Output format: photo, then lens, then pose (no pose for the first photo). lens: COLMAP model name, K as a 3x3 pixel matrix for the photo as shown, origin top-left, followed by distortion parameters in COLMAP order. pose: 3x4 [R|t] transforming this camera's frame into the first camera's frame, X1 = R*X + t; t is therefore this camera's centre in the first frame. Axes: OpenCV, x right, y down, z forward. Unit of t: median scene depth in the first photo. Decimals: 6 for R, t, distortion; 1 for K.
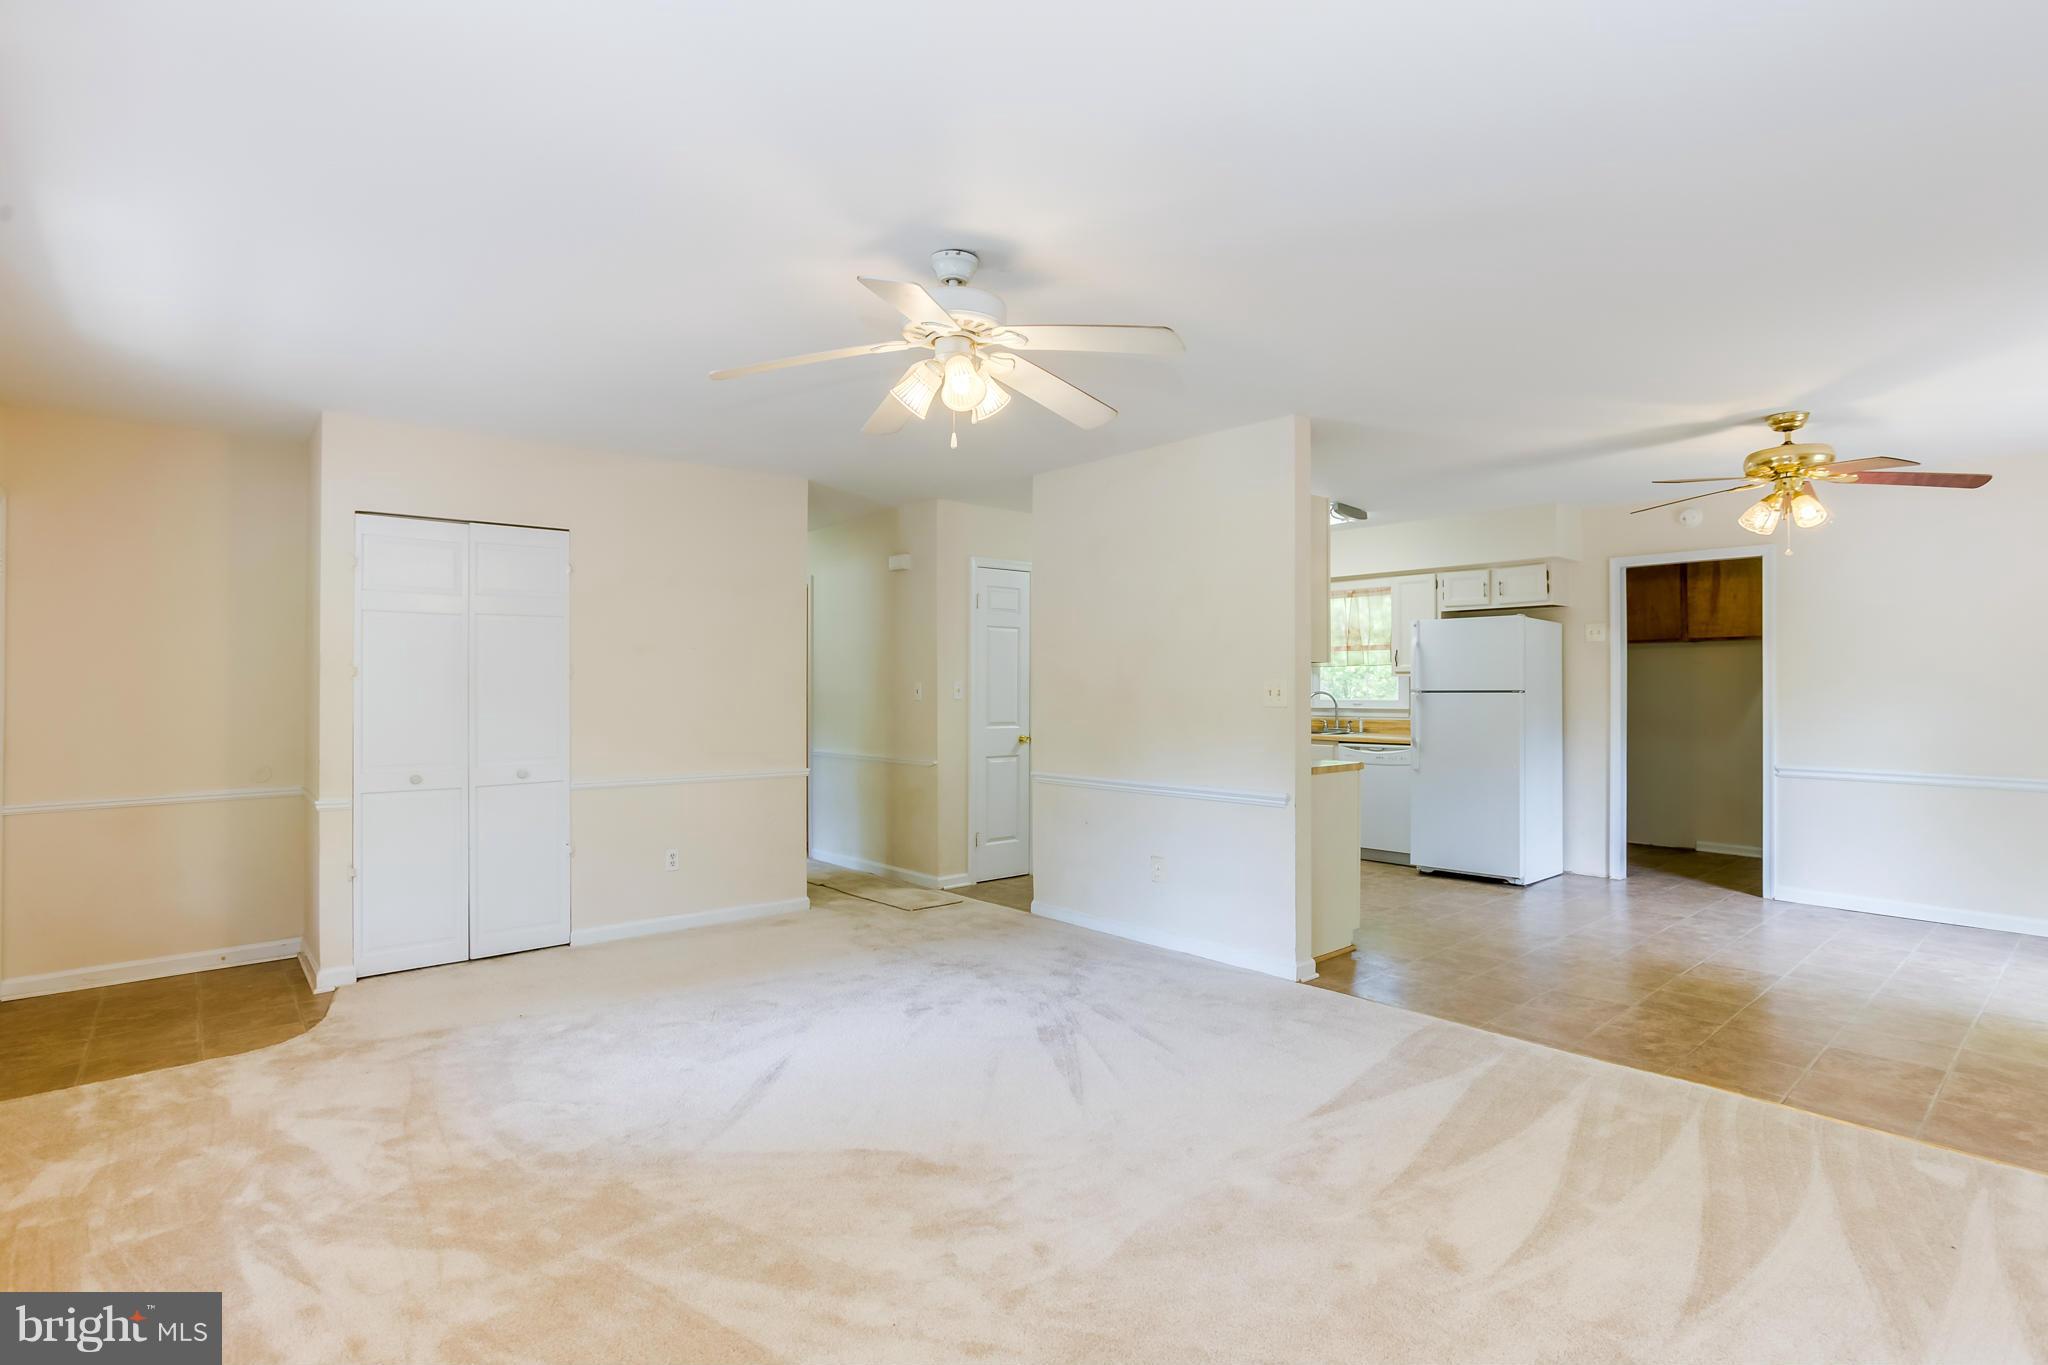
lens RADIAL K [[1001.2, 0, 1022.1], [0, 1001.2, 663.3], [0, 0, 1]] dist [-0.056407, 0.035487]
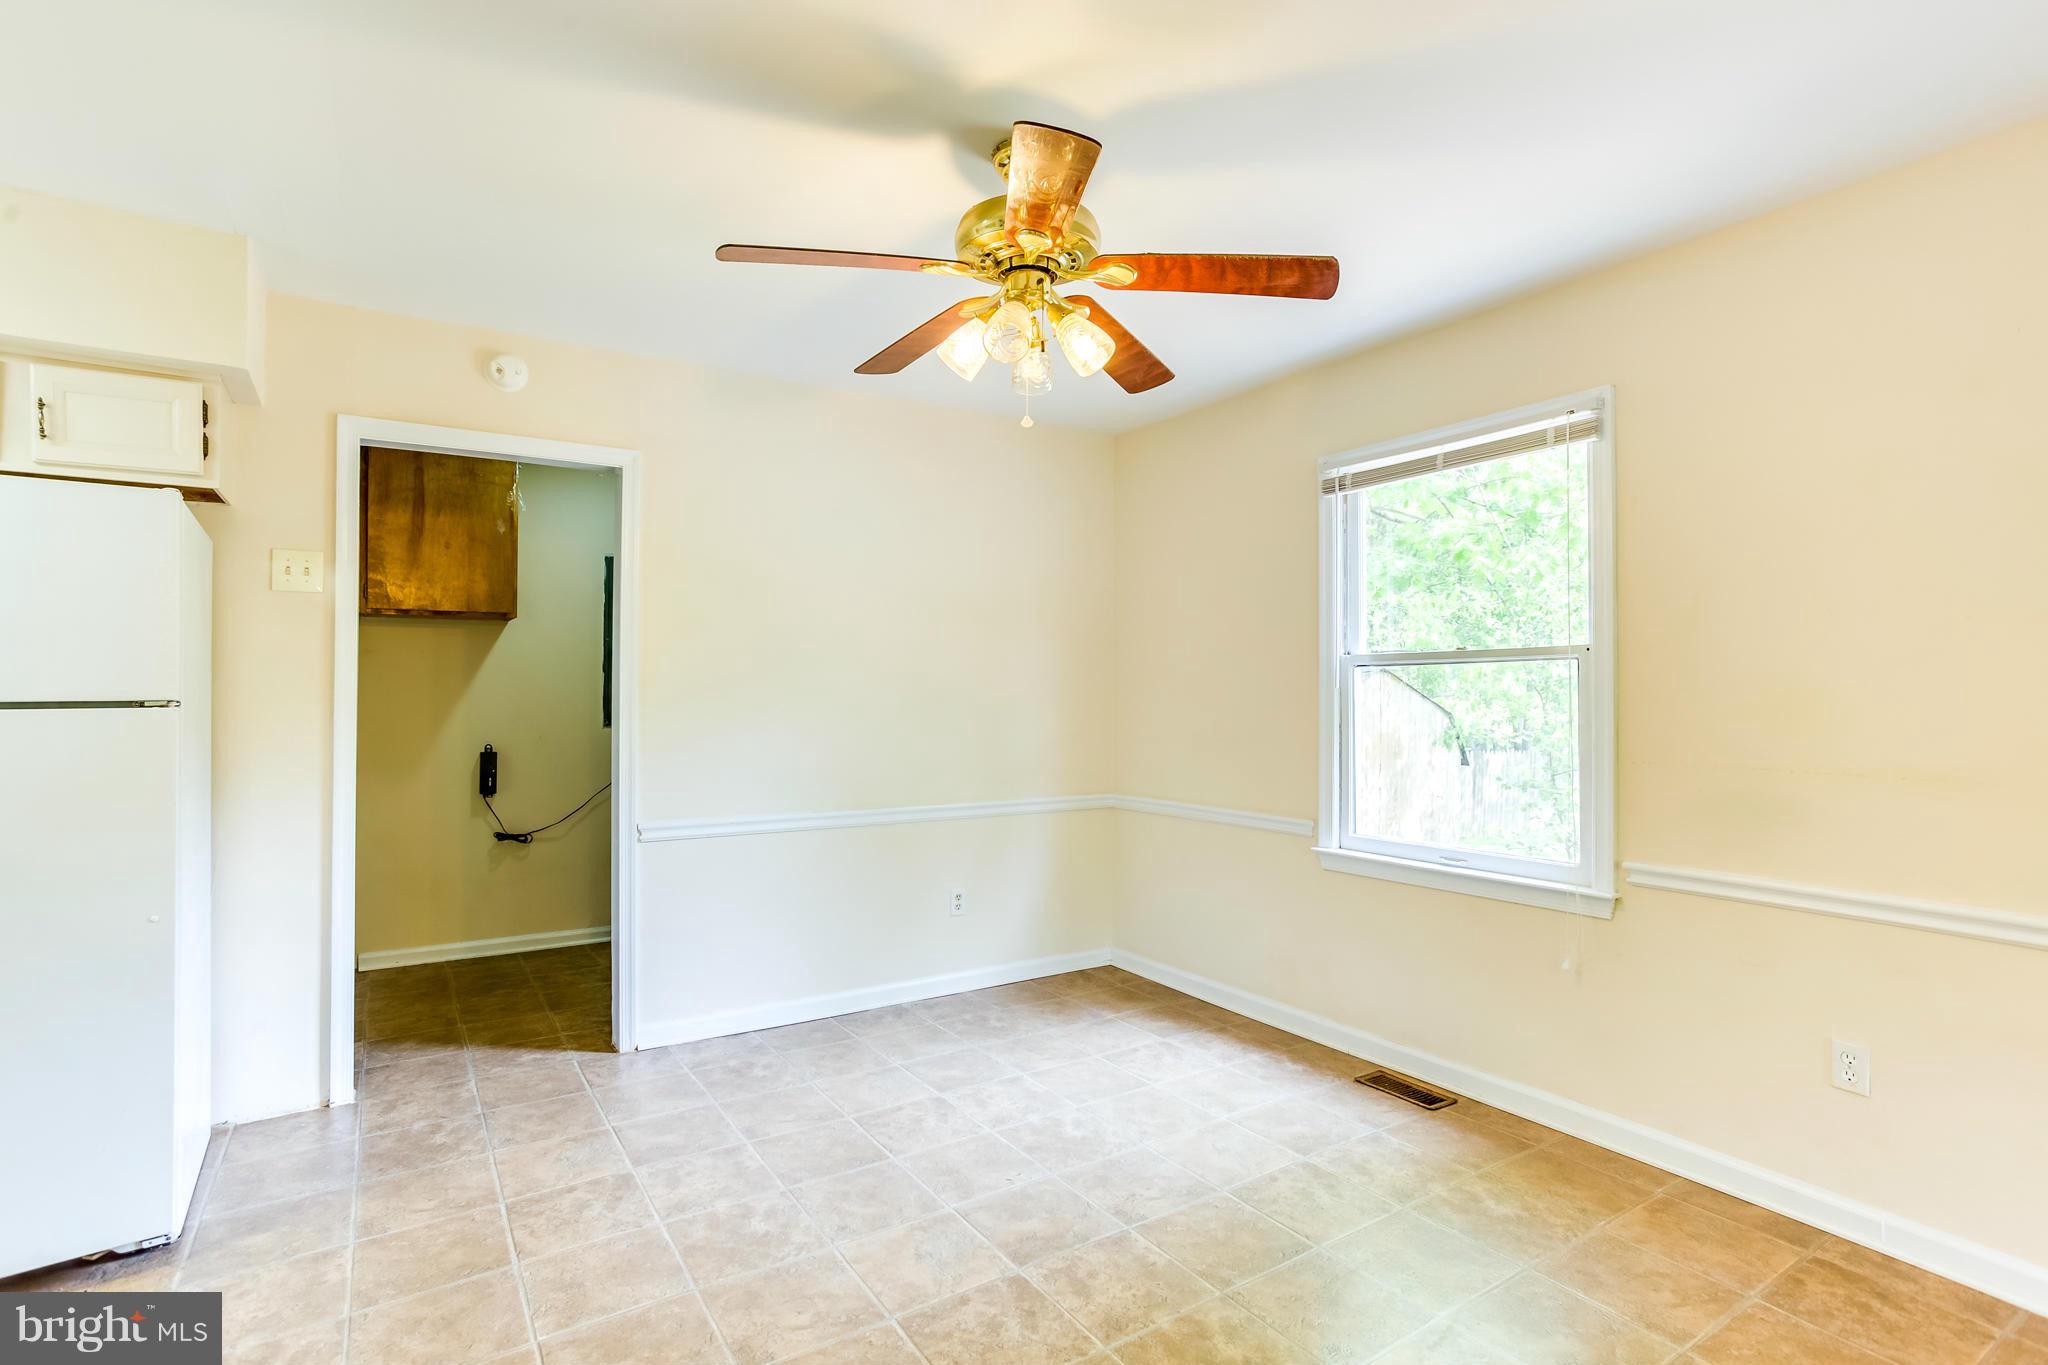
lens RADIAL K [[1005.1, 0, 1022.8], [0, 1005.1, 685.5], [0, 0, 1]] dist [-0.049547, 0.033621]
pose [[0.127155, 0.007874, 0.991852, 0.180518], [-0.024089, 0.999698, -0.004848, 0.014236], [-0.991590, -0.023276, 0.127307, 0.609003]]
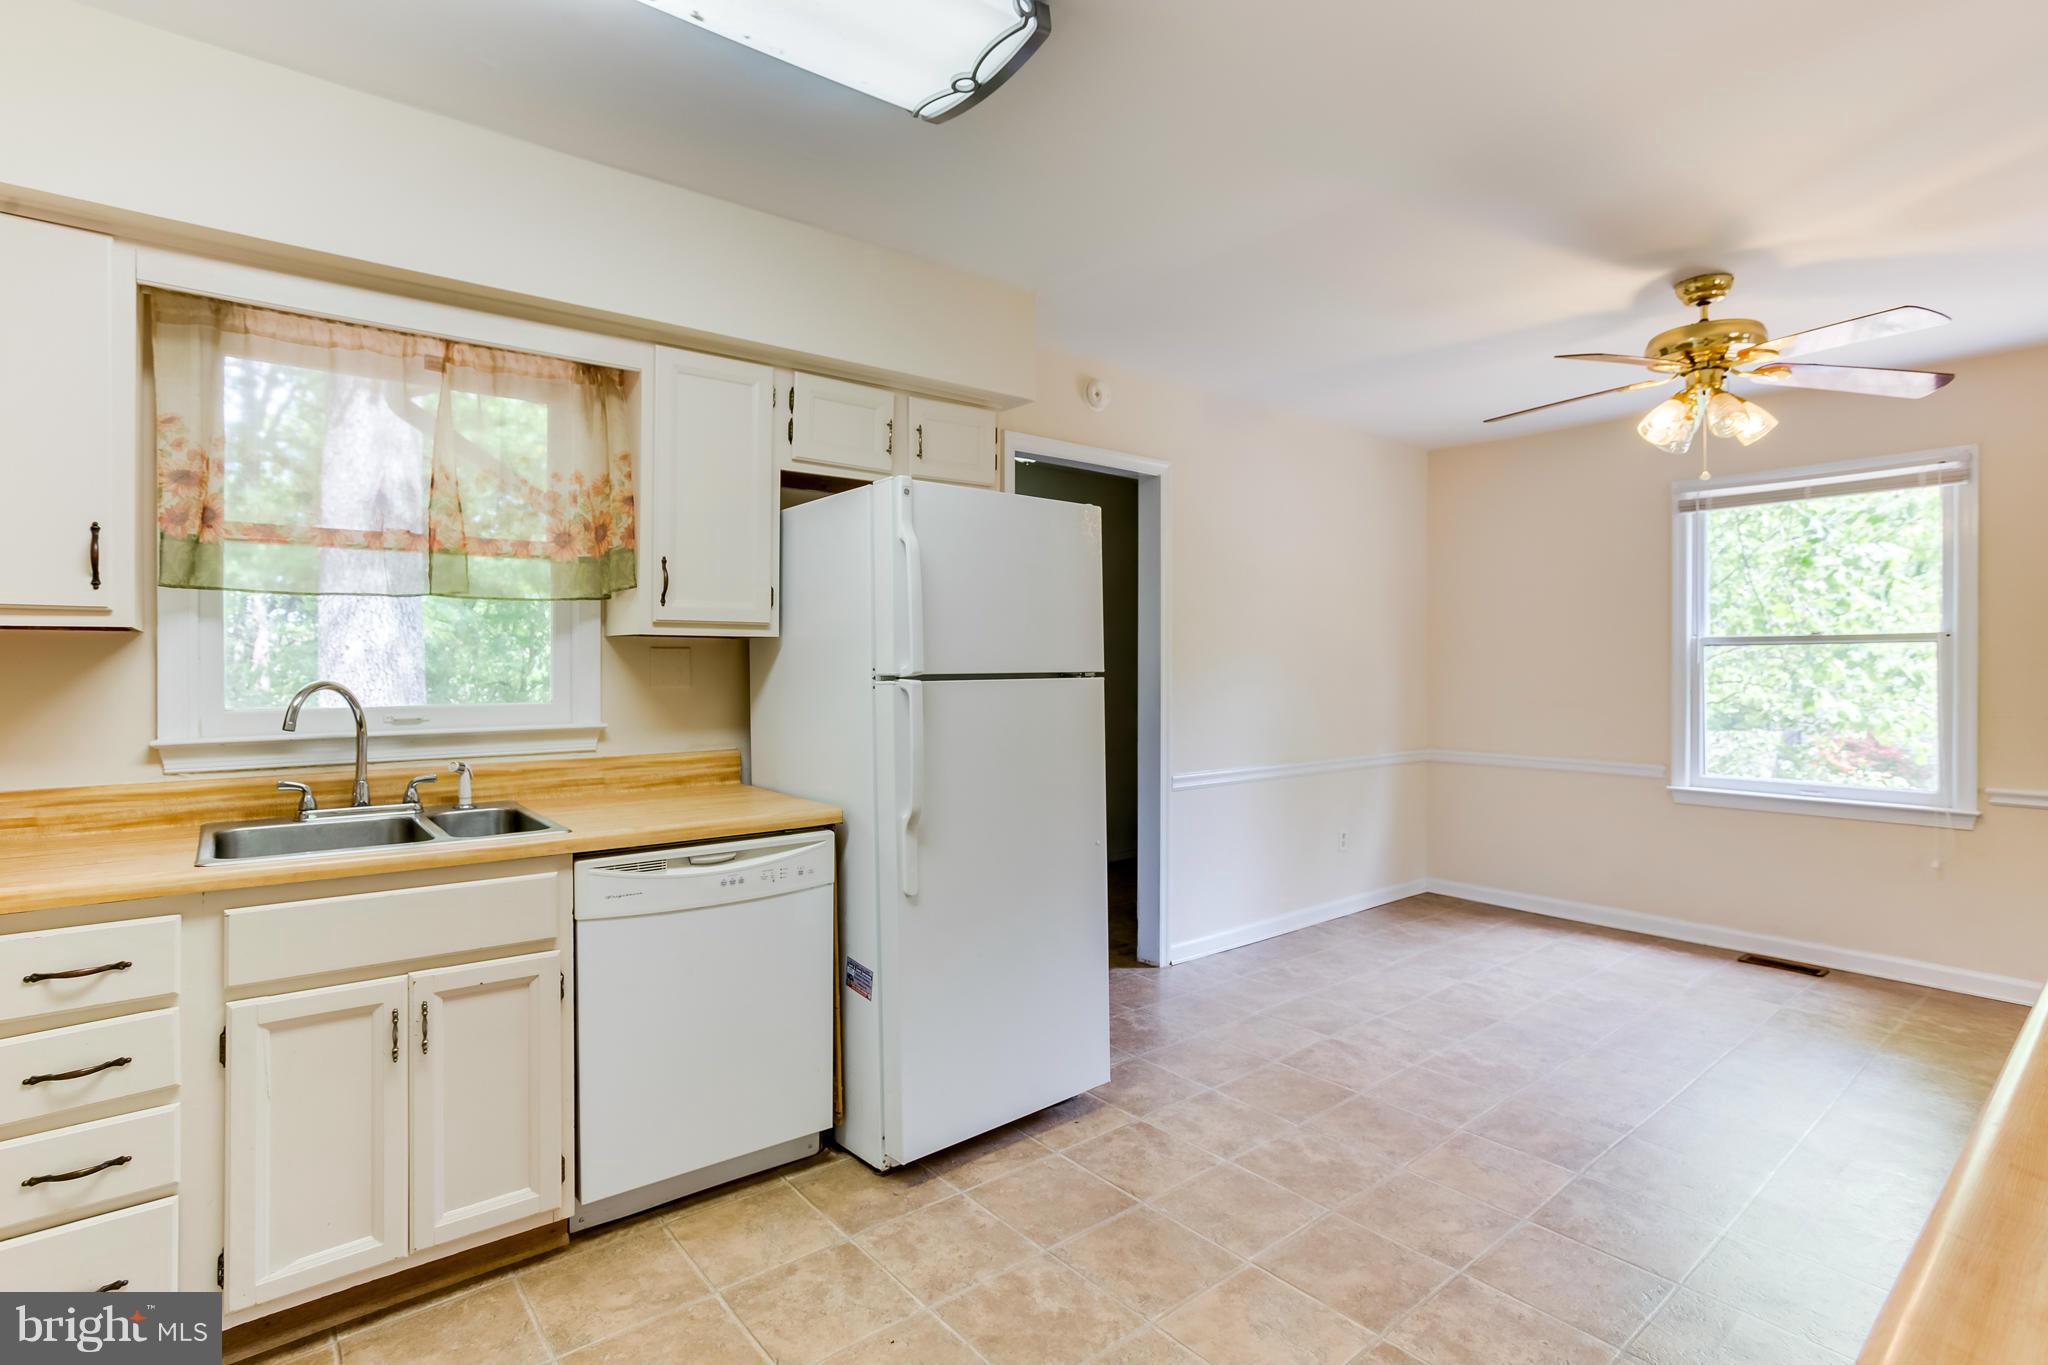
lens RADIAL K [[1001.2, 0, 1022.1], [0, 1001.2, 663.3], [0, 0, 1]] dist [-0.056407, 0.035487]
pose [[0.019224, 0.002834, 0.999811, 0.044675], [-0.025150, 0.999681, -0.002350, 0.022613], [-0.999499, -0.025100, 0.019289, 0.957795]]
